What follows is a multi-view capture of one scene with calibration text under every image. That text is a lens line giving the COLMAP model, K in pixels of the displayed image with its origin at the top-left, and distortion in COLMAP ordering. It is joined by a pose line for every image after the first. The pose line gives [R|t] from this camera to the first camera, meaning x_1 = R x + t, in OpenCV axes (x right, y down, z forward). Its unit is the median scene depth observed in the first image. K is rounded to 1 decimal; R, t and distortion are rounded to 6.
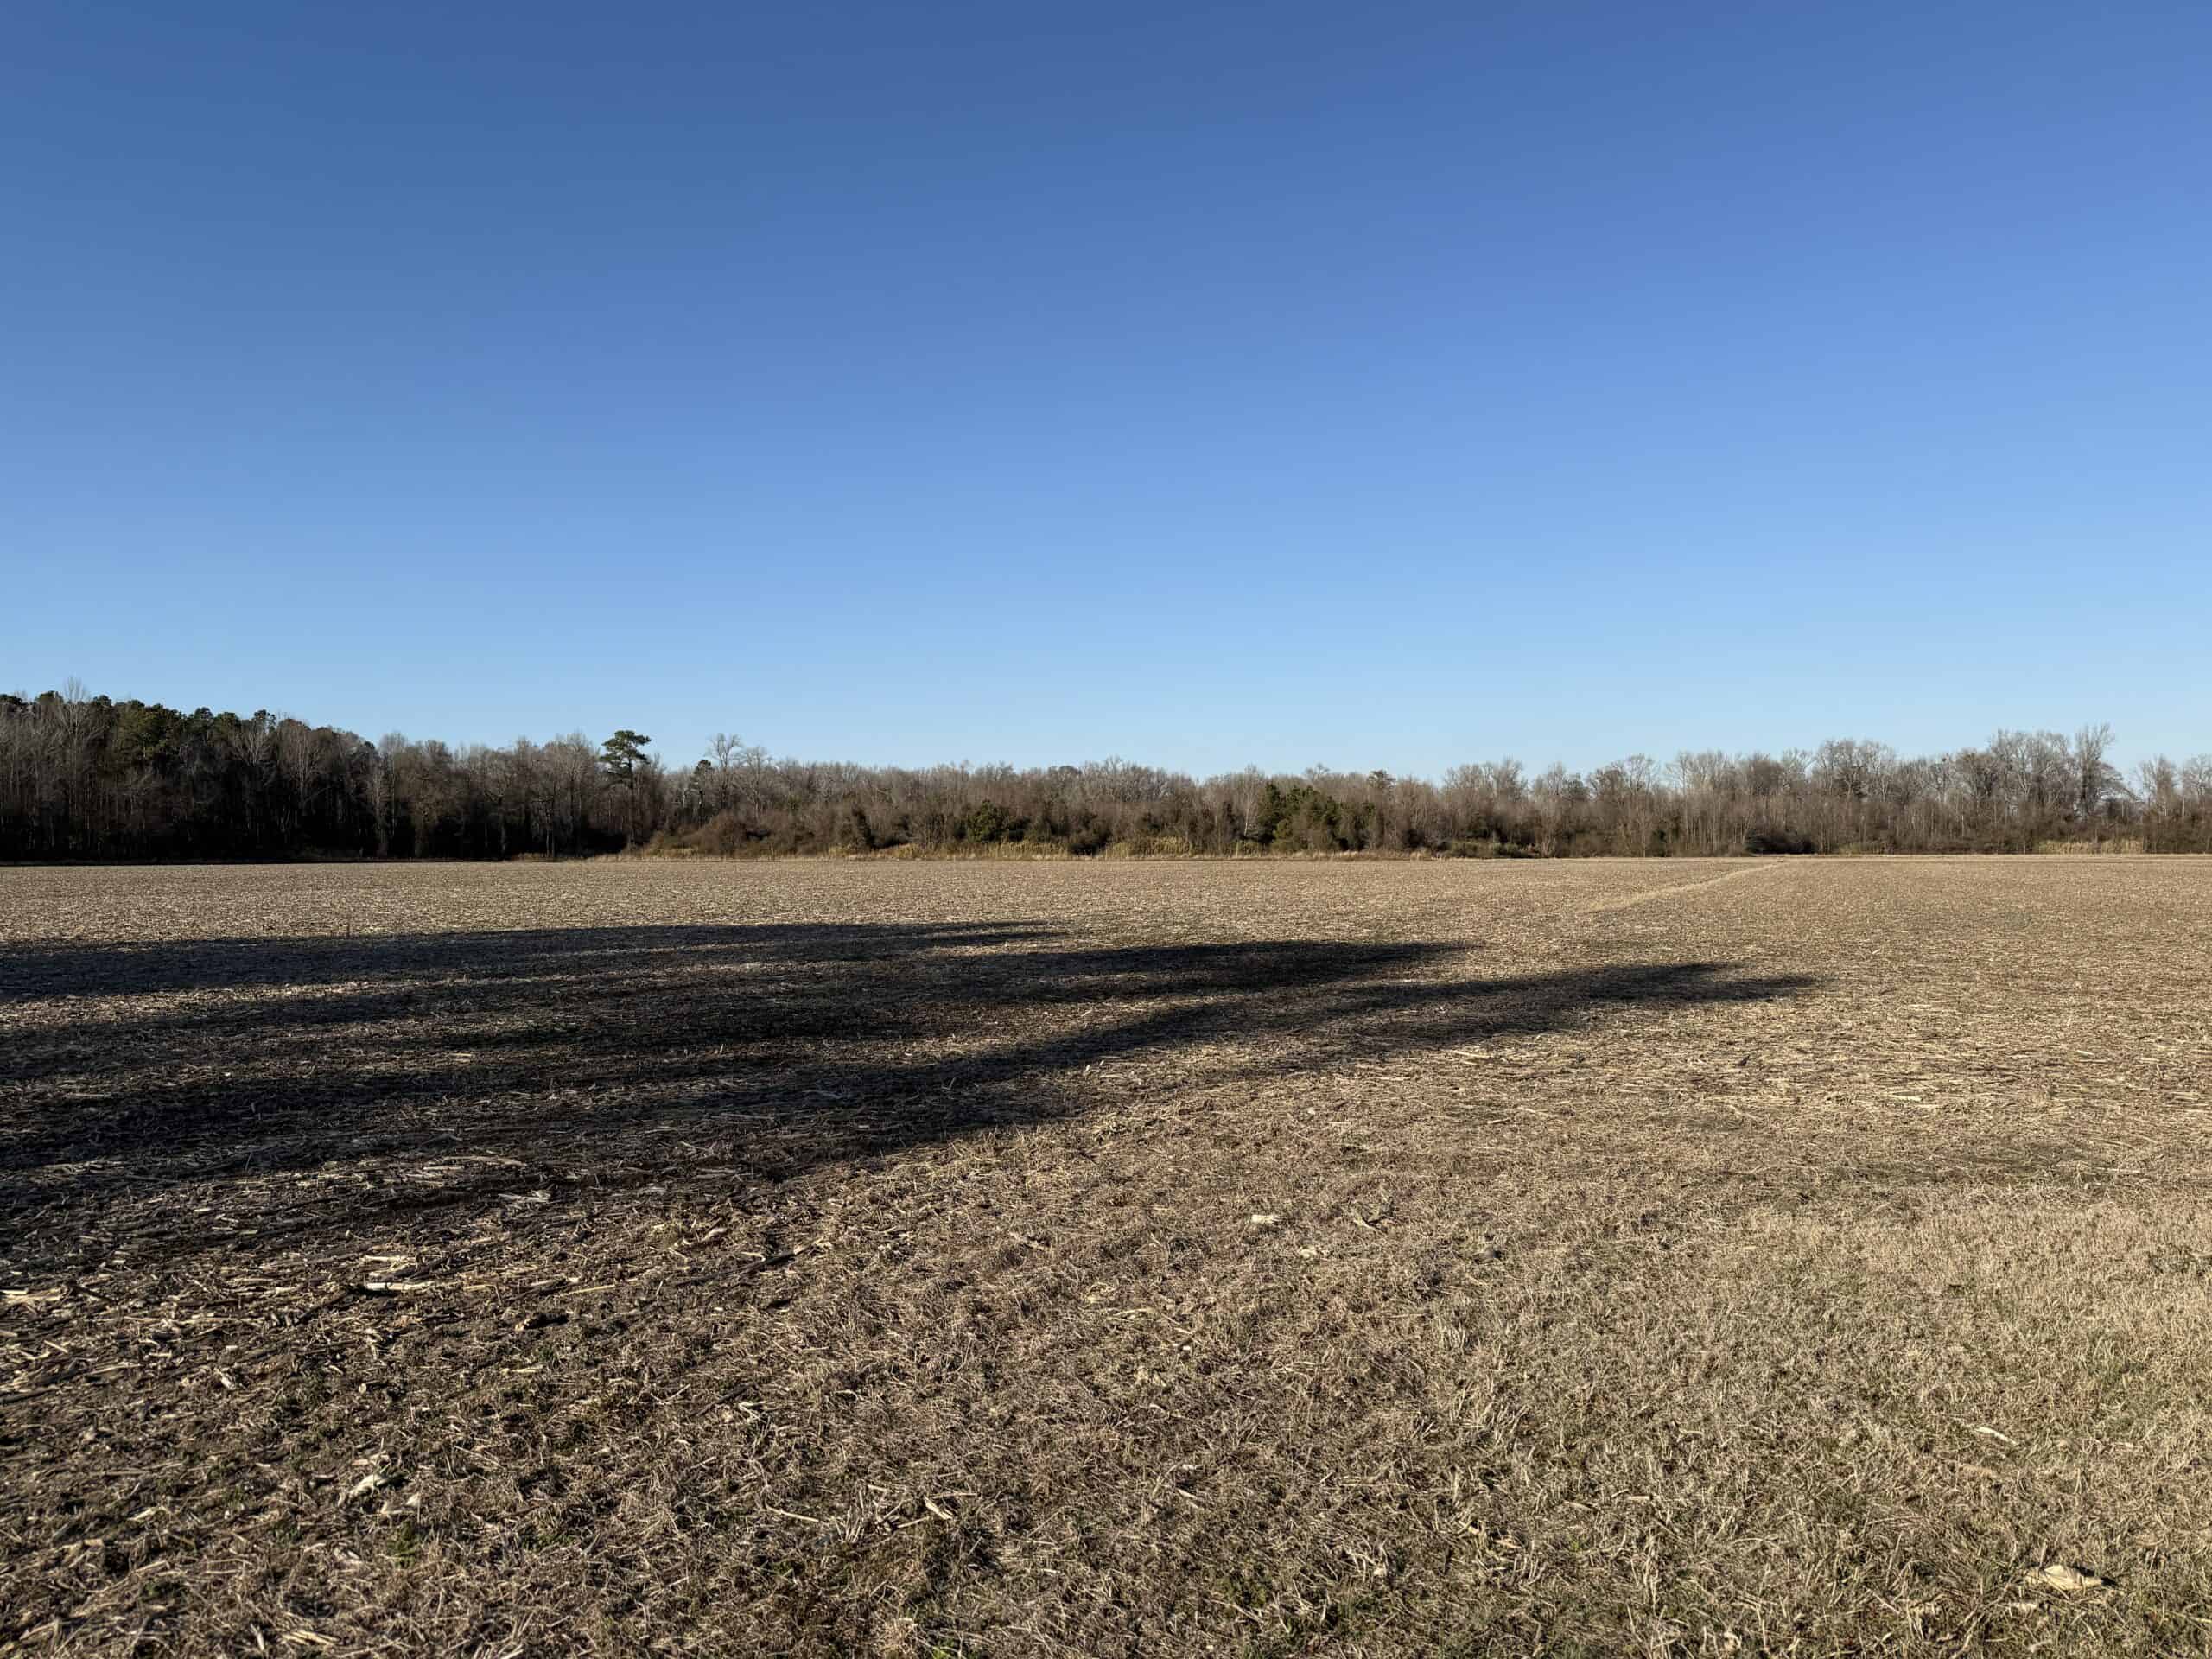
lens RADIAL K [[1573.0, 0, 1099.4], [0, 1573.0, 851.0], [0, 0, 1]] dist [0.067745, -0.074241]
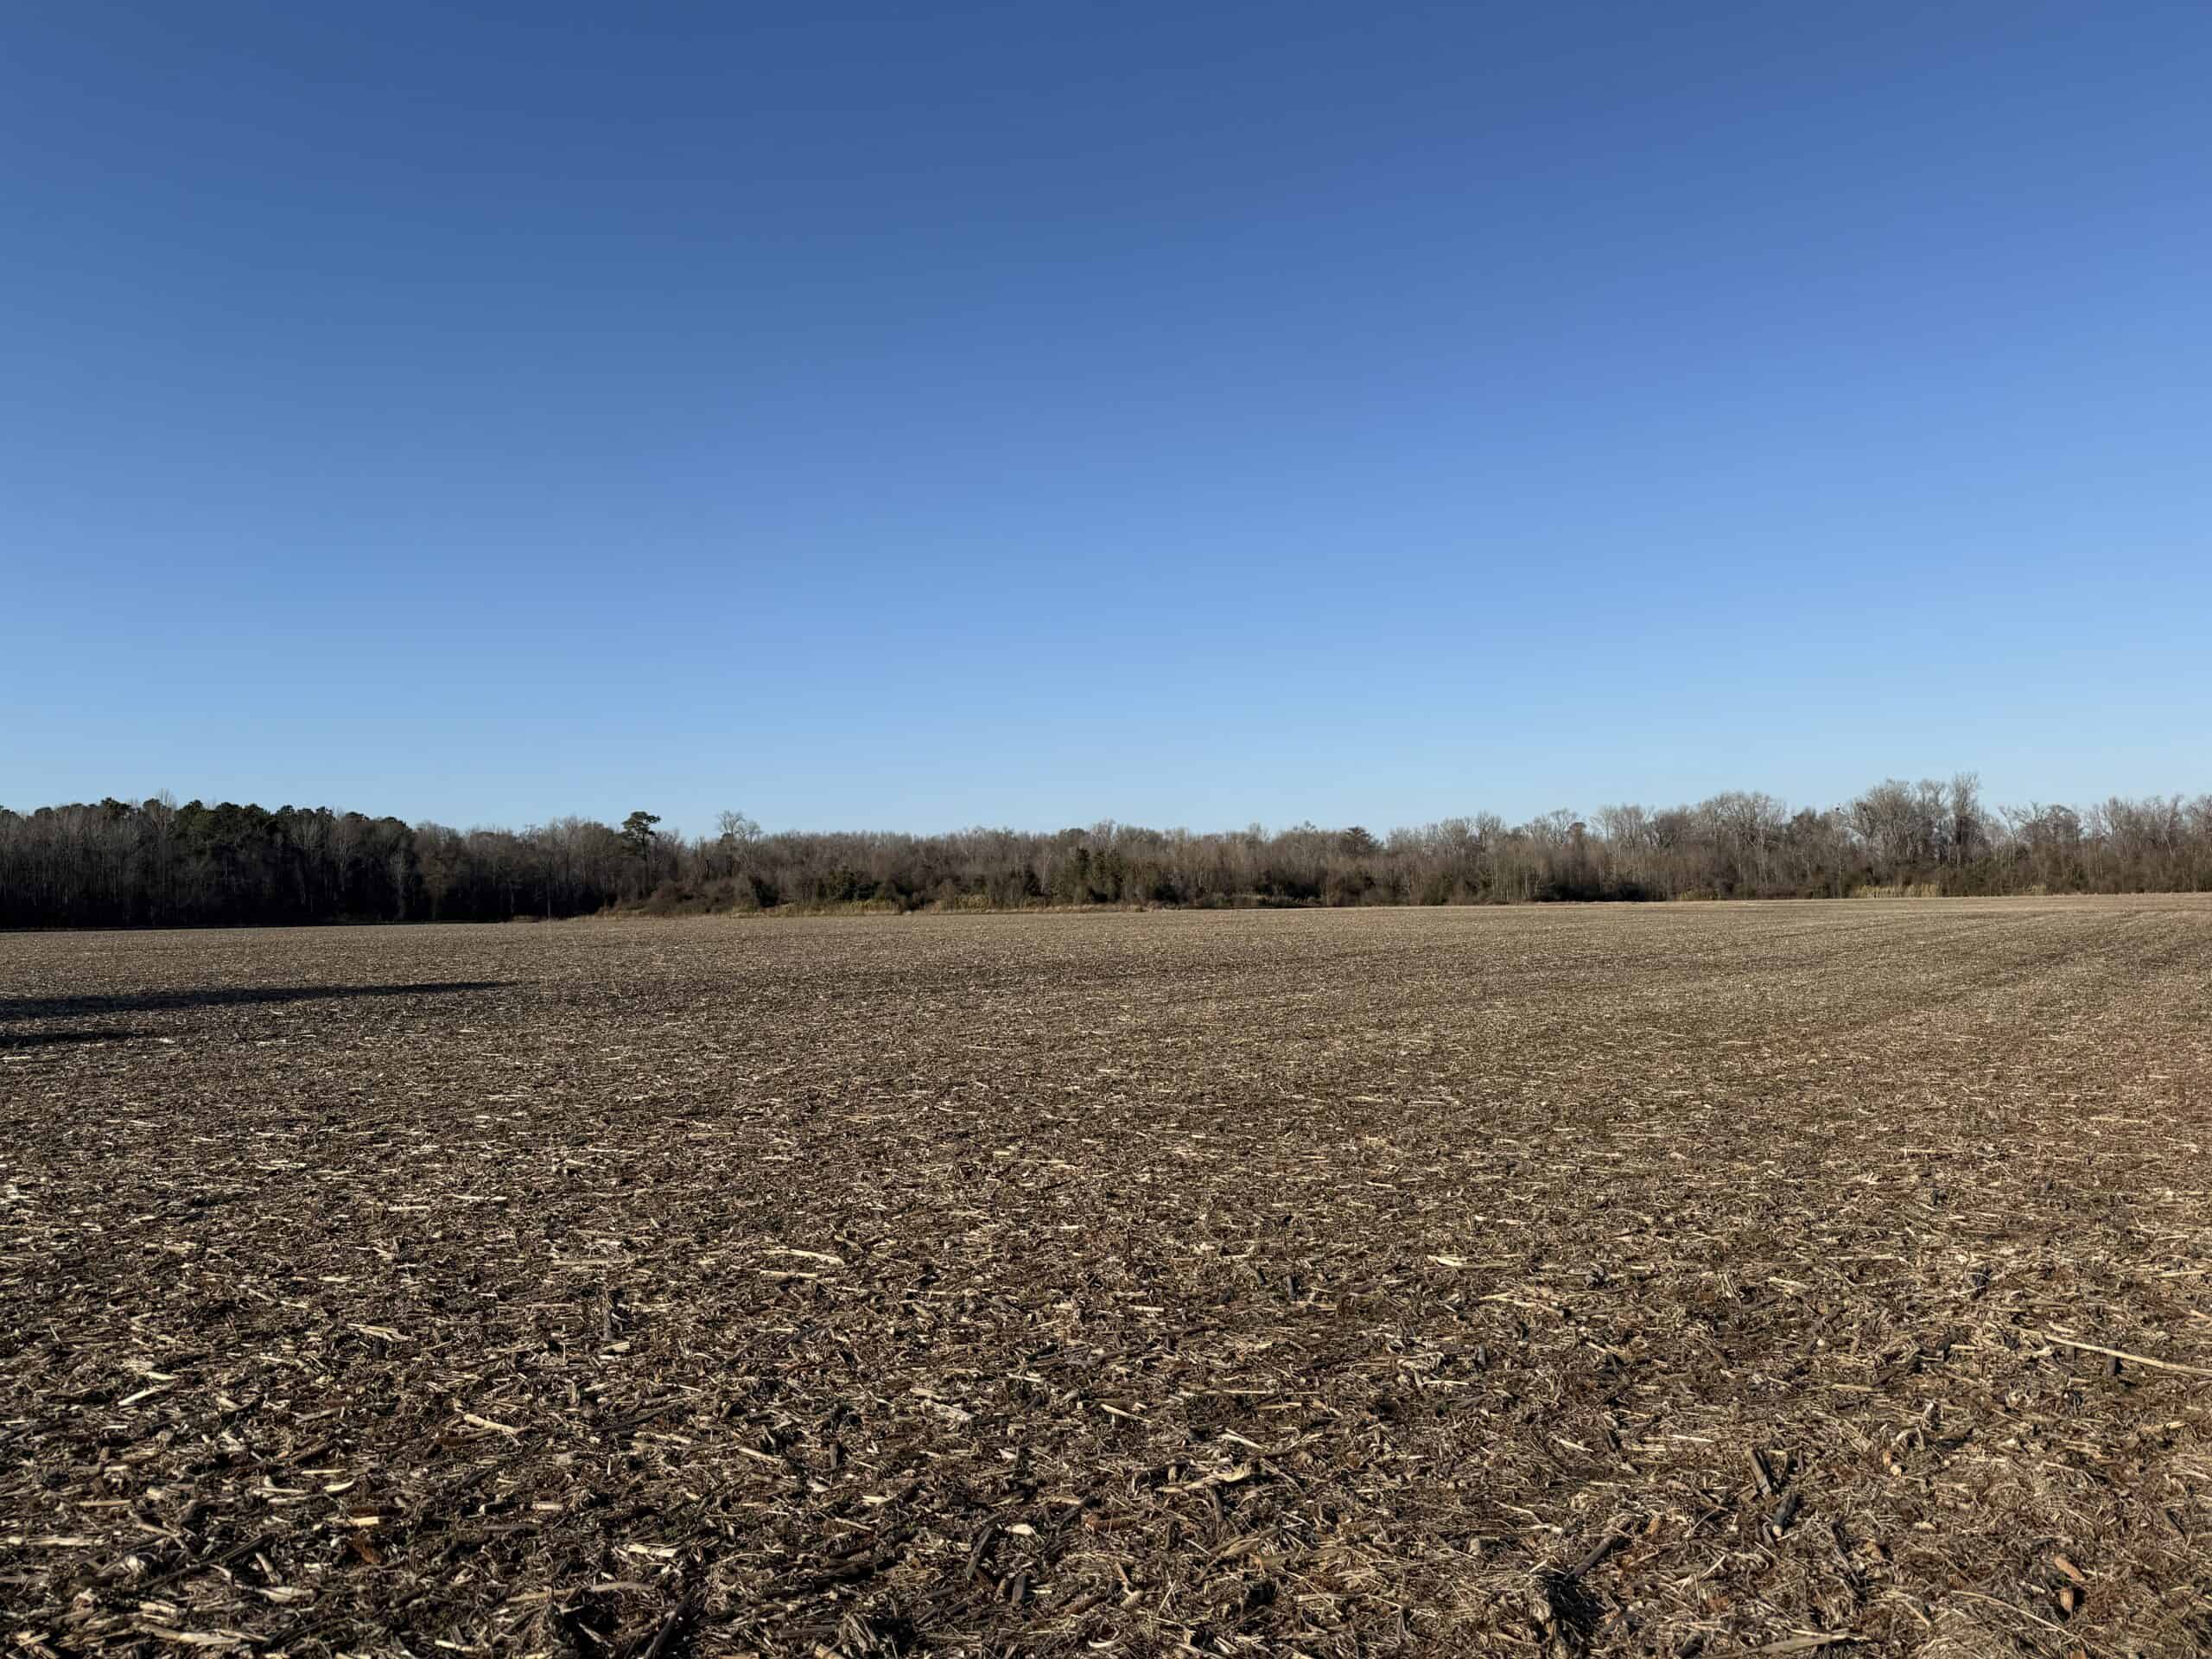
lens RADIAL K [[1573.0, 0, 1094.2], [0, 1573.0, 773.7], [0, 0, 1]] dist [0.067745, -0.074241]
pose [[0.986864, -0.027096, -0.159266, 0.278236], [0.013812, 0.996376, -0.083925, 0.001308], [0.160963, 0.080623, 0.983662, -0.156461]]
